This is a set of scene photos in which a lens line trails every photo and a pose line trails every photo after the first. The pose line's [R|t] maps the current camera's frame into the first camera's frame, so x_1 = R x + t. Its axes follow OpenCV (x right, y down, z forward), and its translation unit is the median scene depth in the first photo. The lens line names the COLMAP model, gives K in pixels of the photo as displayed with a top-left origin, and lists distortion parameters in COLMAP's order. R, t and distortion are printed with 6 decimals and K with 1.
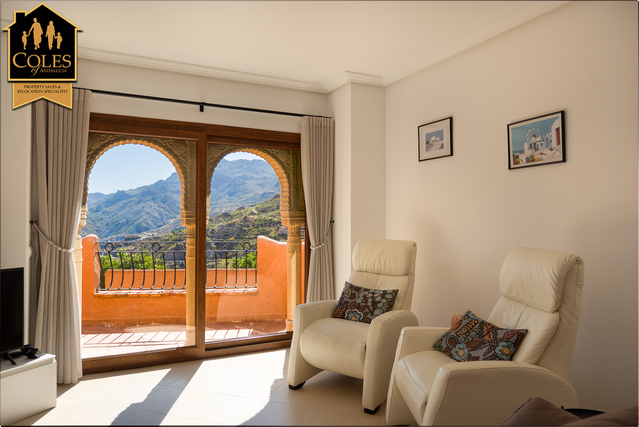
lens RADIAL K [[441.9, 0, 319.5], [0, 441.9, 213.5], [0, 0, 1]] dist [-0.004023, -0.000389]
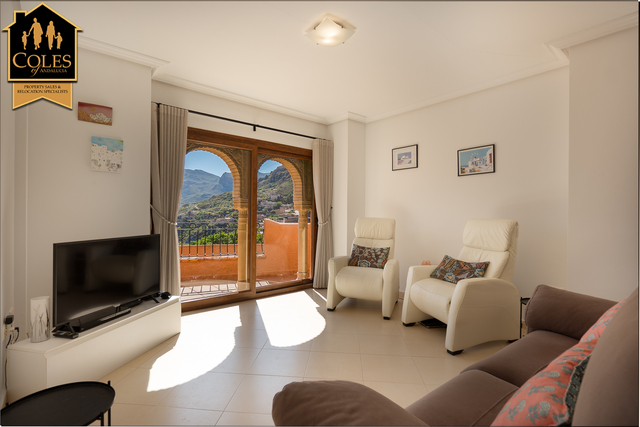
lens RADIAL K [[305.3, 0, 320.0], [0, 305.3, 213.5], [0, 0, 1]] dist [-0.001620, -0.000160]
pose [[0.972172, 0.006462, 0.234180, -0.328637], [-0.009250, 0.999899, 0.010806, 0.034537], [-0.234087, -0.012672, 0.972133, -0.045609]]
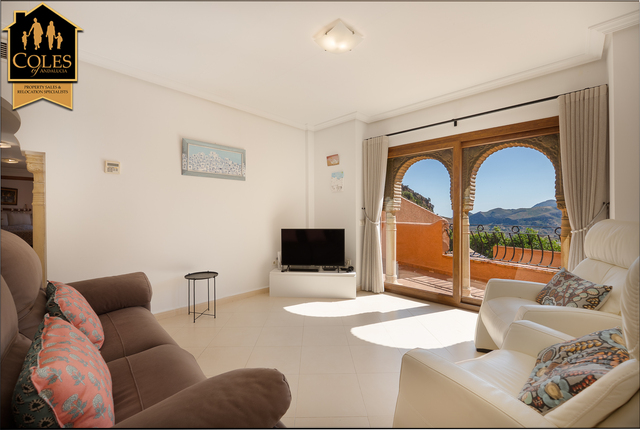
lens RADIAL K [[267.2, 0, 320.0], [0, 267.2, 215.0], [0, 0, 1]] dist [-0.003164, -0.000230]
pose [[0.341235, -0.002495, -0.939975, 0.412829], [0.012705, 0.999917, 0.001958, 0.041871], [0.939892, -0.012611, 0.341238, 0.363316]]
